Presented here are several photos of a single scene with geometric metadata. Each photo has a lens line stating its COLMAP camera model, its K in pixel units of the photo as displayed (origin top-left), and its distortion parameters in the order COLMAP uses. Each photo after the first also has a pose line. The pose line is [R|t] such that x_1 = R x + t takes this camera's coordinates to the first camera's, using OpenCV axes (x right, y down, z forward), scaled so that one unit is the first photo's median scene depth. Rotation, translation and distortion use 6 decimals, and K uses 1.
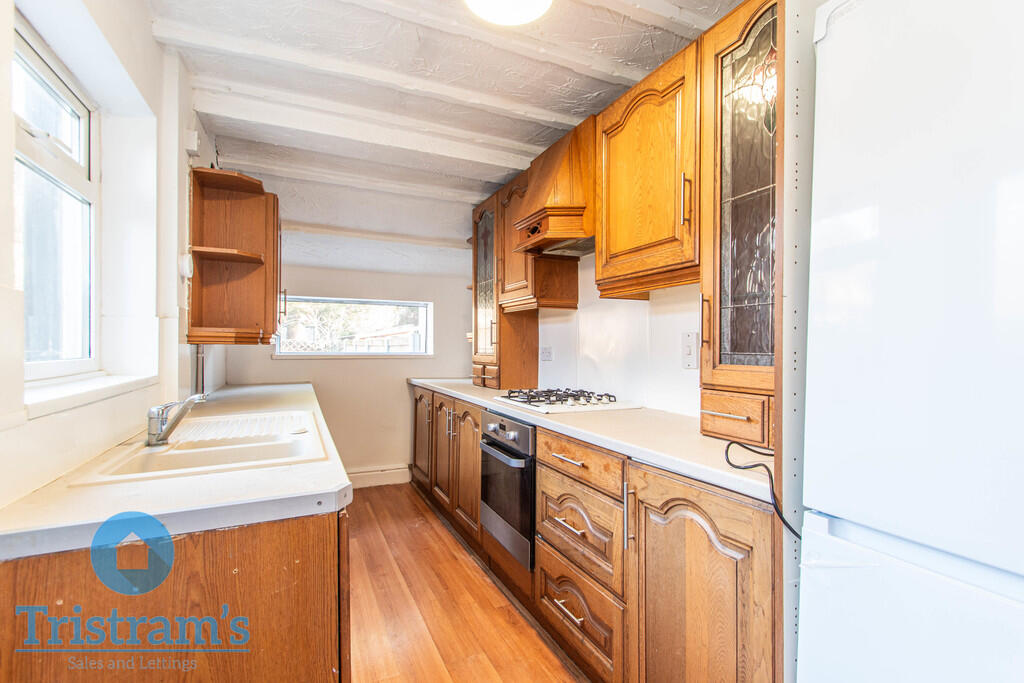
lens RADIAL K [[466.8, 0, 515.1], [0, 466.8, 346.1], [0, 0, 1]] dist [0.005445, -0.002124]
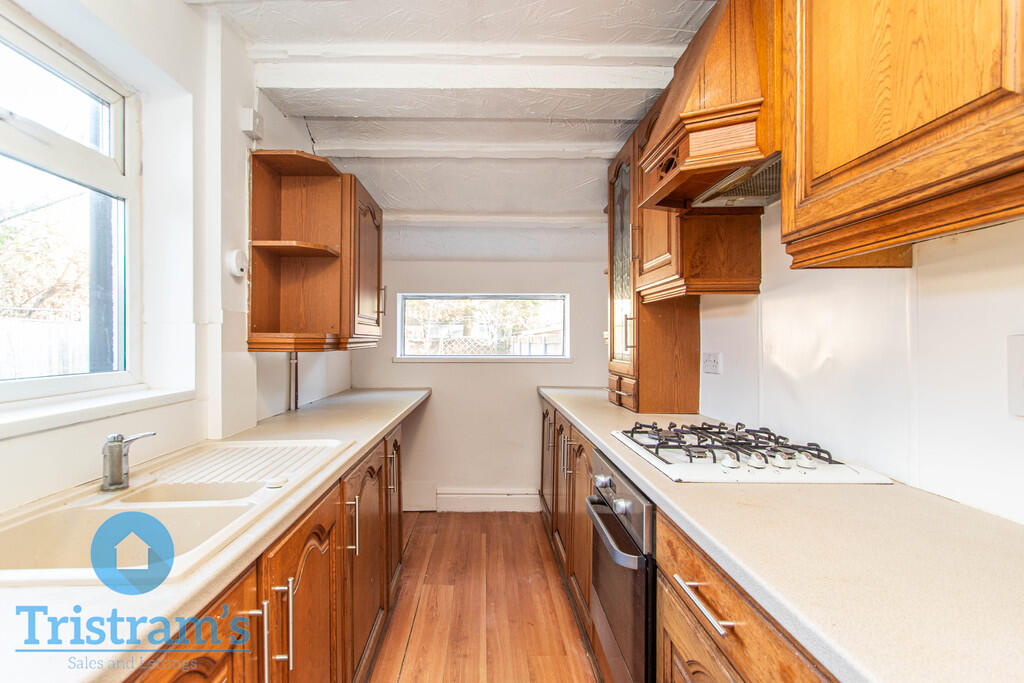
lens RADIAL K [[466.8, 0, 502.8], [0, 466.8, 342.0], [0, 0, 1]] dist [0.005445, -0.002124]
pose [[0.909315, -0.001764, -0.416105, 0.098496], [0.003503, 0.999988, 0.003416, -0.022462], [0.416094, -0.004564, 0.909310, 0.365155]]
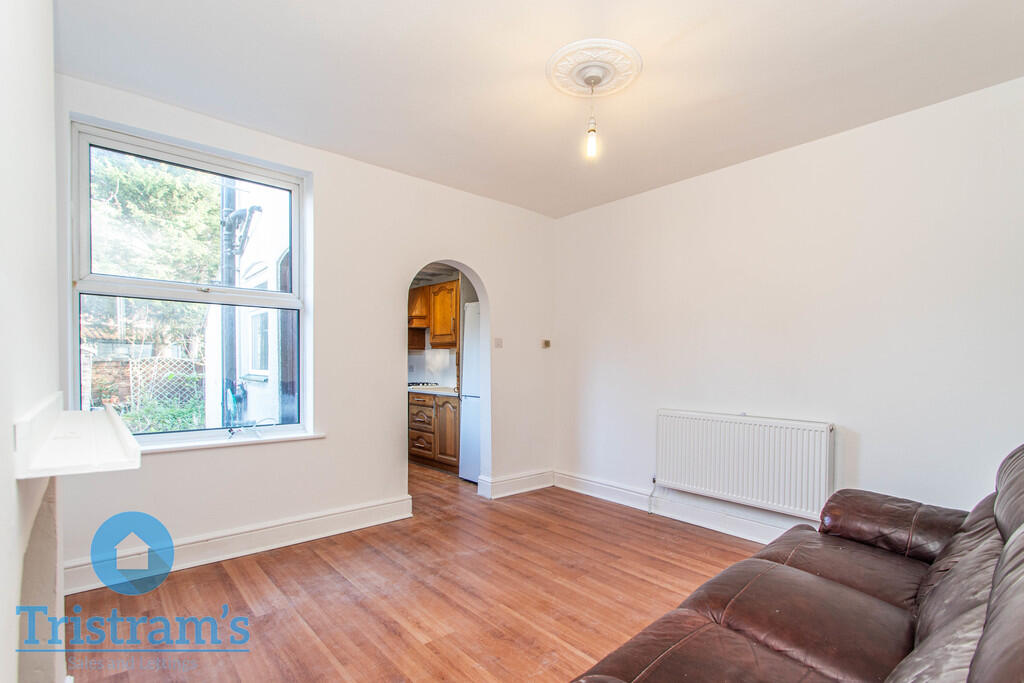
lens RADIAL K [[466.8, 0, 516.9], [0, 466.8, 374.0], [0, 0, 1]] dist [0.005445, -0.002124]
pose [[0.956778, -0.001484, 0.290815, -0.147274], [-0.004894, 0.999763, 0.021205, -0.009290], [-0.290777, -0.021711, 0.956544, -1.841726]]
